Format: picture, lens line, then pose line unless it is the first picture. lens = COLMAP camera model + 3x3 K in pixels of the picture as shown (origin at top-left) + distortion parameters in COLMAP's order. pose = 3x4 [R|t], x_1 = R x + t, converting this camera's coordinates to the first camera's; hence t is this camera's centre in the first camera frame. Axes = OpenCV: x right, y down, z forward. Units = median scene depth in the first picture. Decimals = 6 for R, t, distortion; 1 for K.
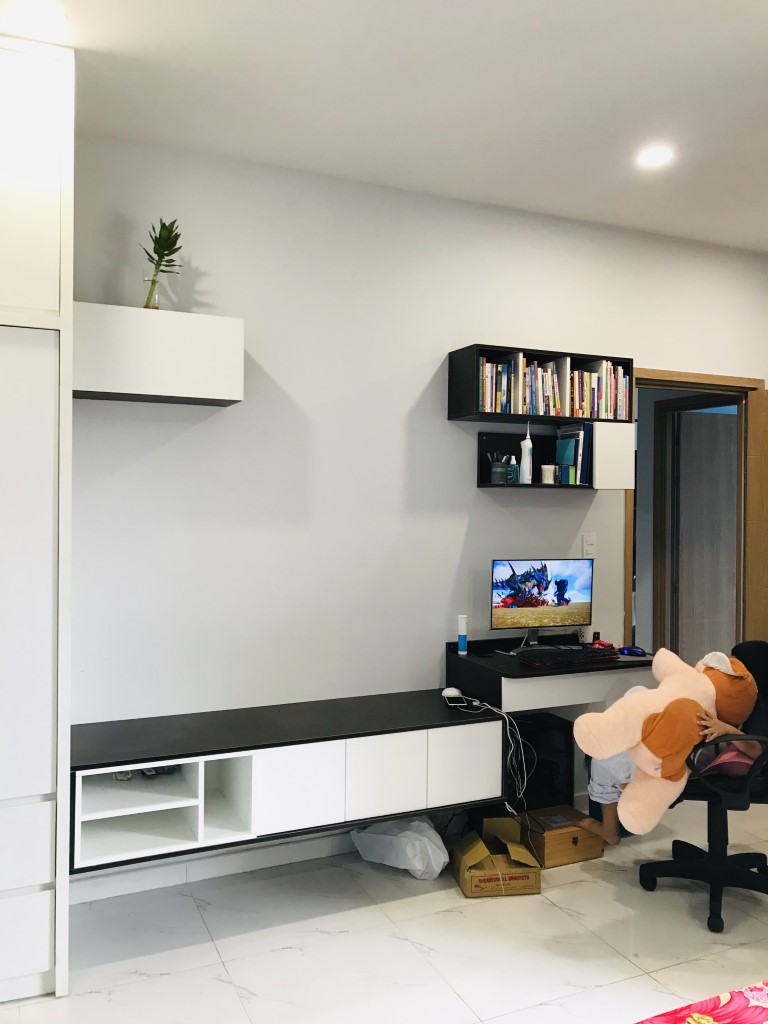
lens RADIAL K [[843.4, 0, 384.0], [0, 843.4, 512.0], [0, 0, 1]] dist [0.007954, -0.020914]
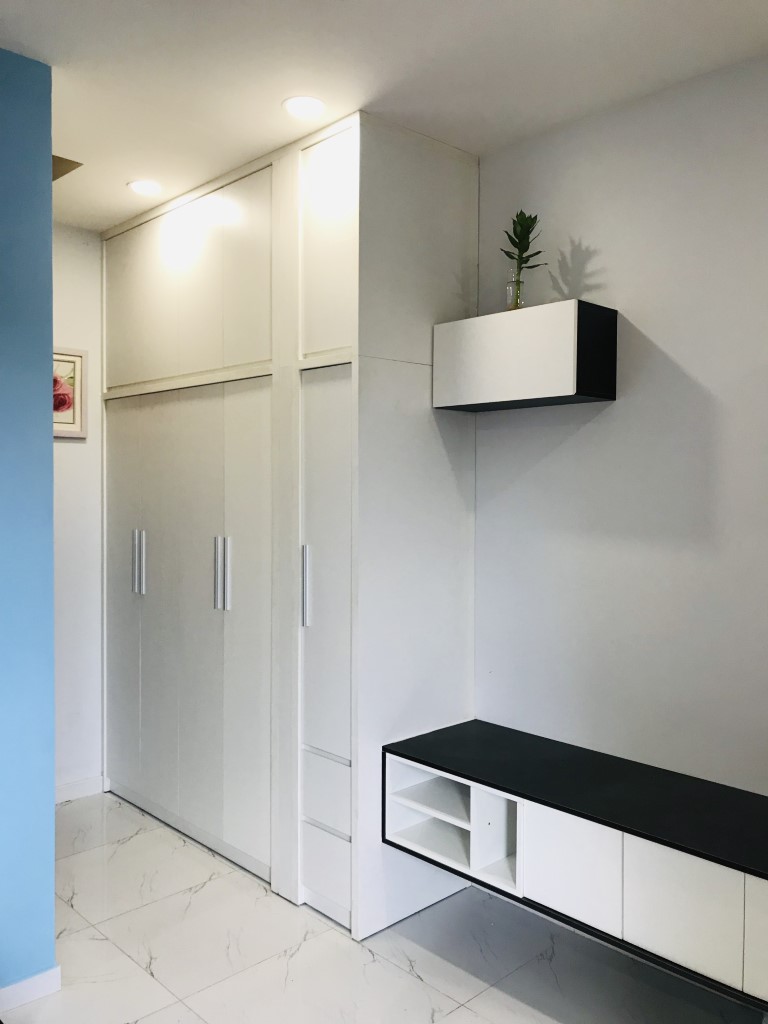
lens RADIAL K [[843.4, 0, 384.0], [0, 843.4, 512.0], [0, 0, 1]] dist [0.007954, -0.020914]
pose [[0.309676, 0.020358, -0.950624, 0.594404], [-0.015886, 0.999742, 0.016235, -0.024583], [0.950709, 0.010074, 0.309920, 0.557947]]
